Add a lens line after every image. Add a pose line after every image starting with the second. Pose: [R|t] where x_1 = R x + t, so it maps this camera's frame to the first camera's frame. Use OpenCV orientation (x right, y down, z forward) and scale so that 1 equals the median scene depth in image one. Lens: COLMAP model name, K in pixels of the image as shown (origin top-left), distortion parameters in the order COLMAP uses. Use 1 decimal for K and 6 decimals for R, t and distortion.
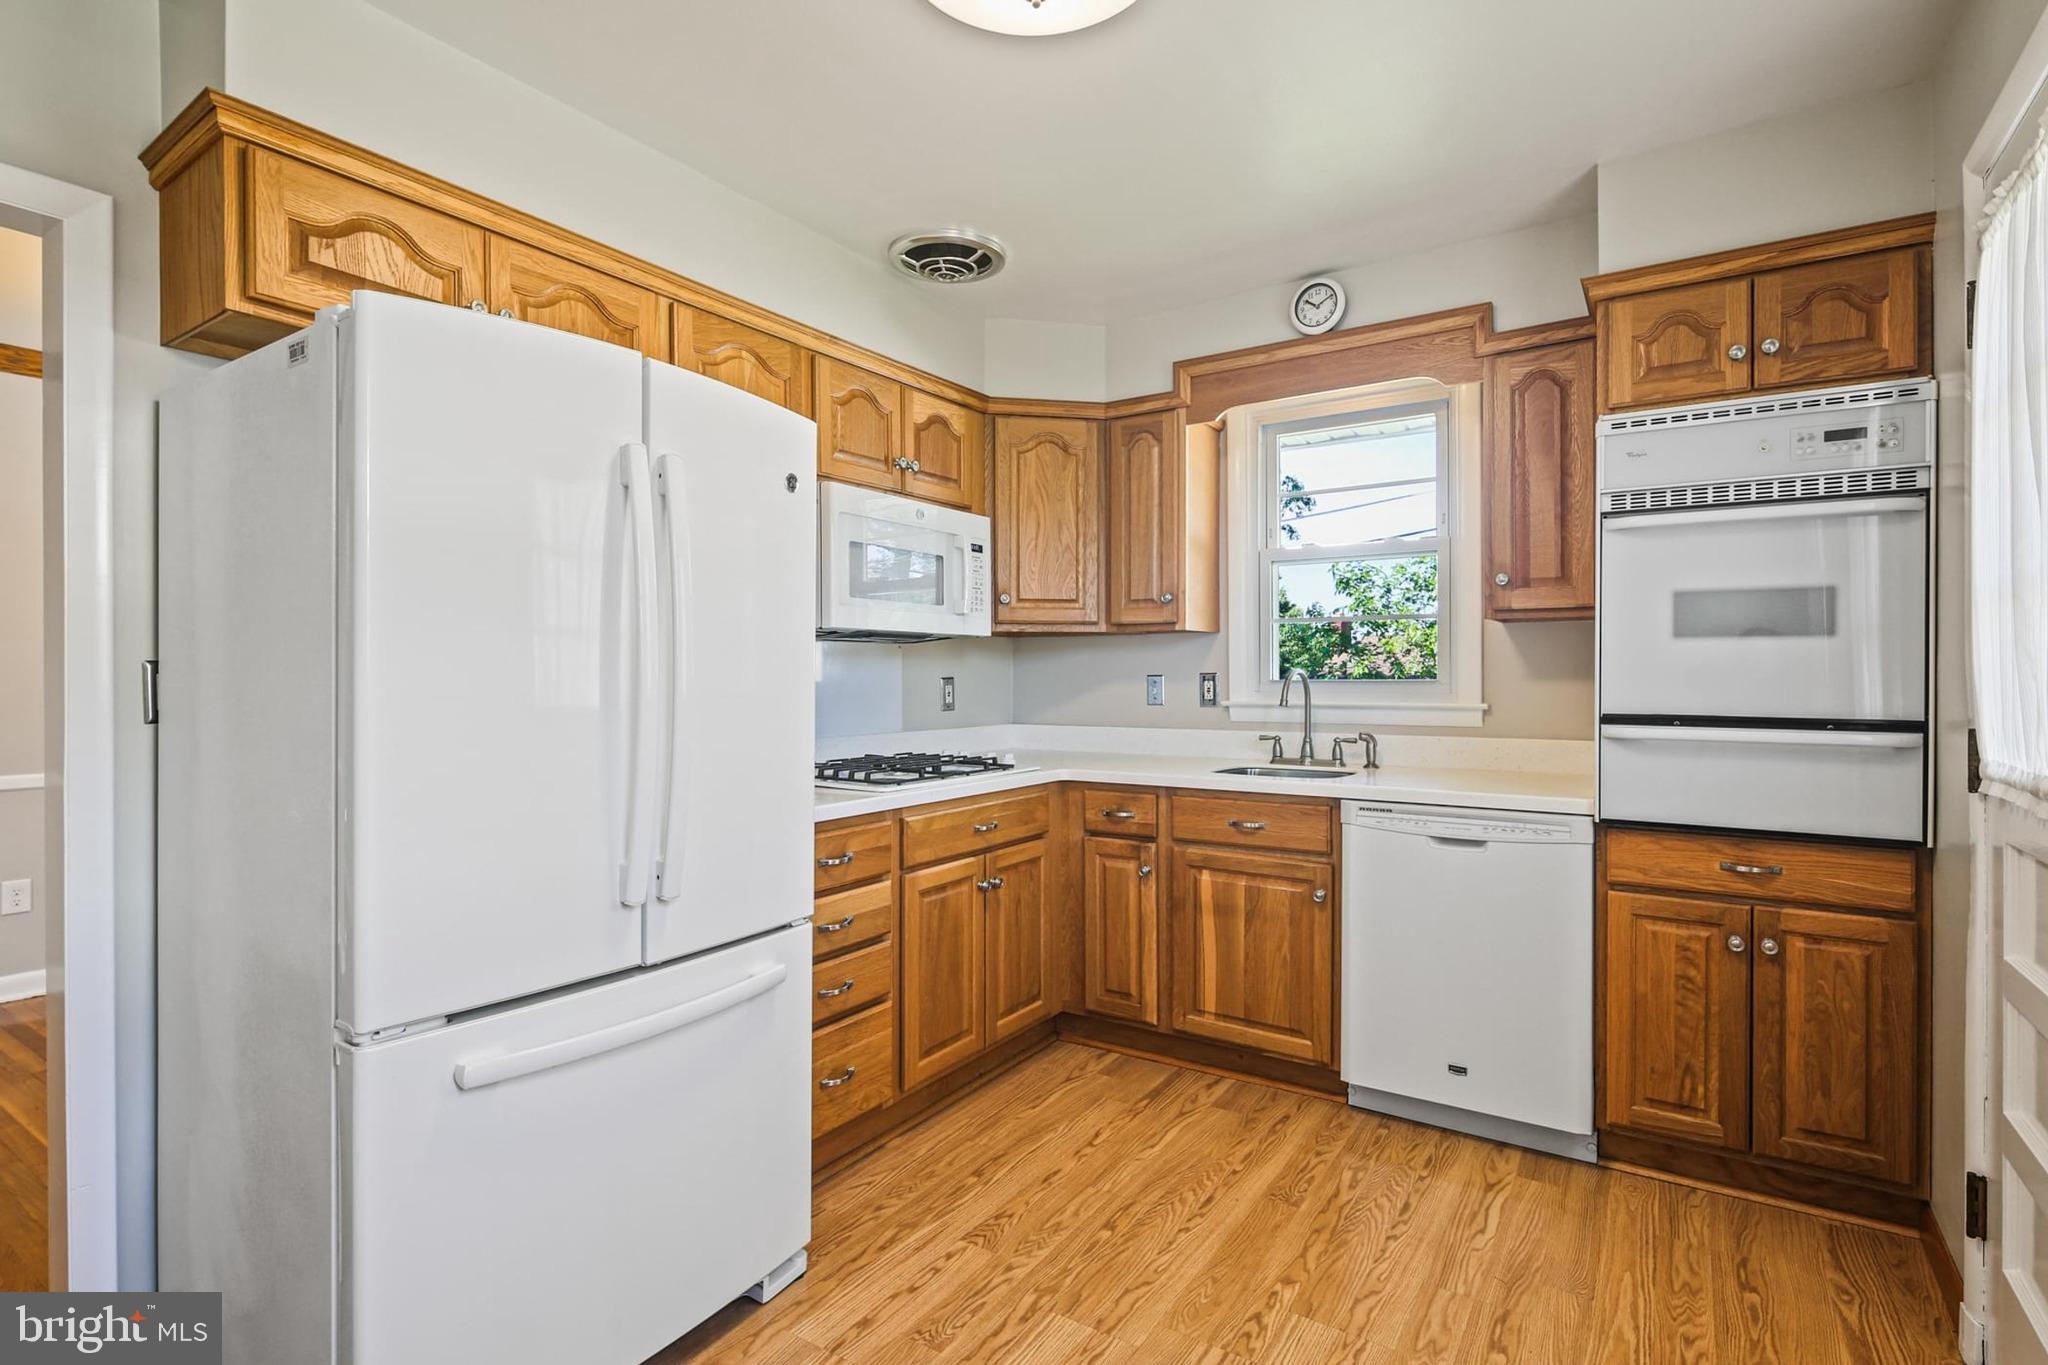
lens RADIAL K [[988.8, 0, 1000.6], [0, 988.8, 674.3], [0, 0, 1]] dist [-0.005351, -0.004742]
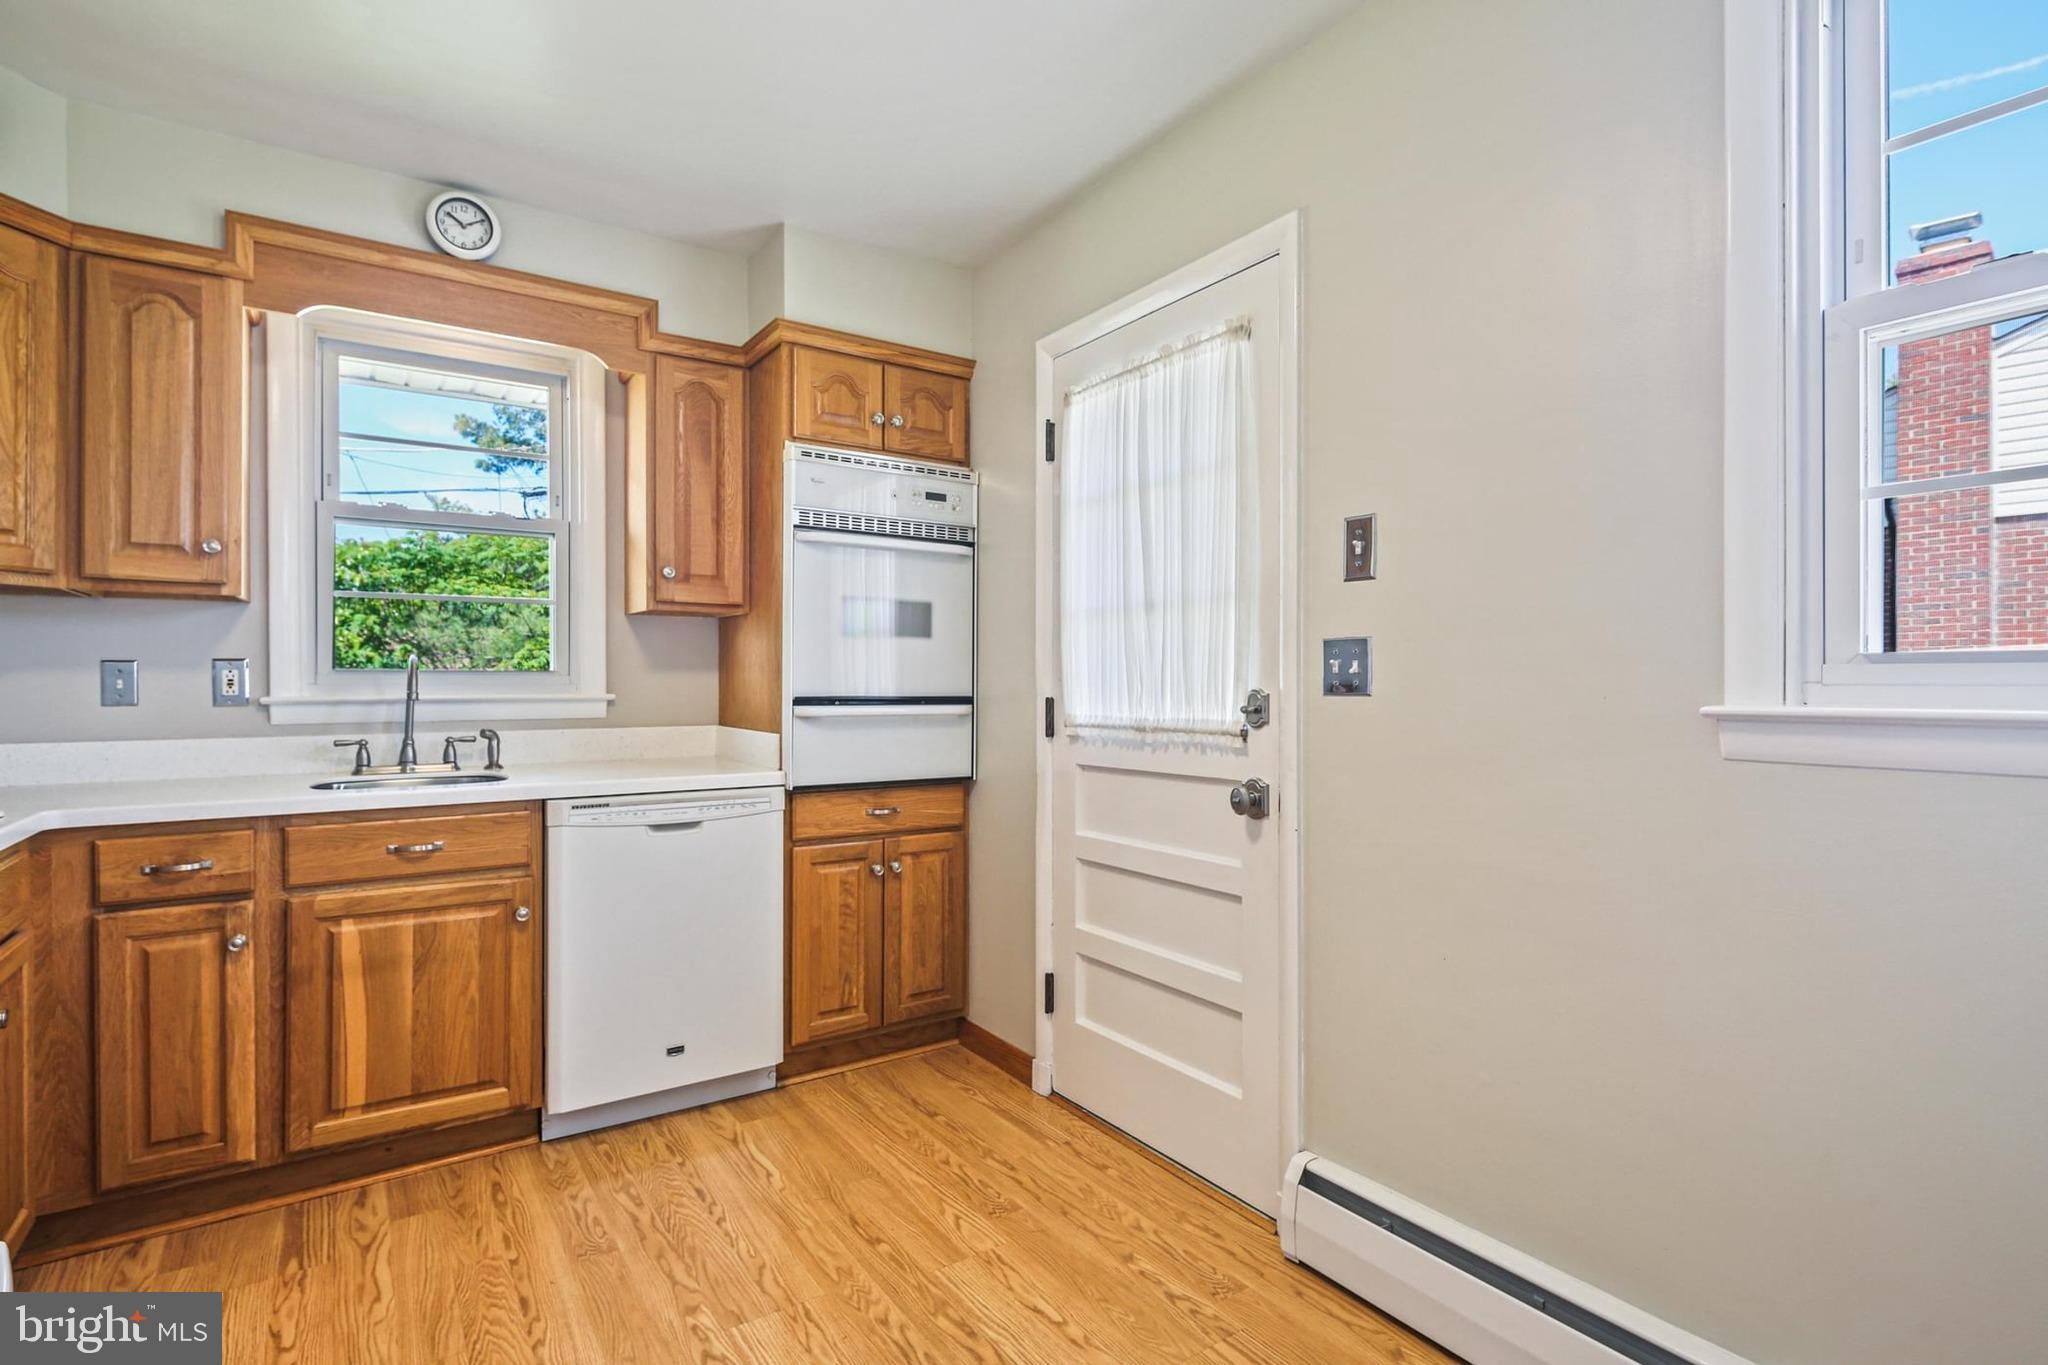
lens RADIAL K [[988.8, 0, 1052.4], [0, 988.8, 682.6], [0, 0, 1]] dist [-0.005351, -0.004742]
pose [[0.351508, -0.000130, 0.936185, -0.386503], [-0.002880, 0.999995, 0.001220, 0.021377], [-0.936181, -0.003125, 0.351506, 0.306872]]
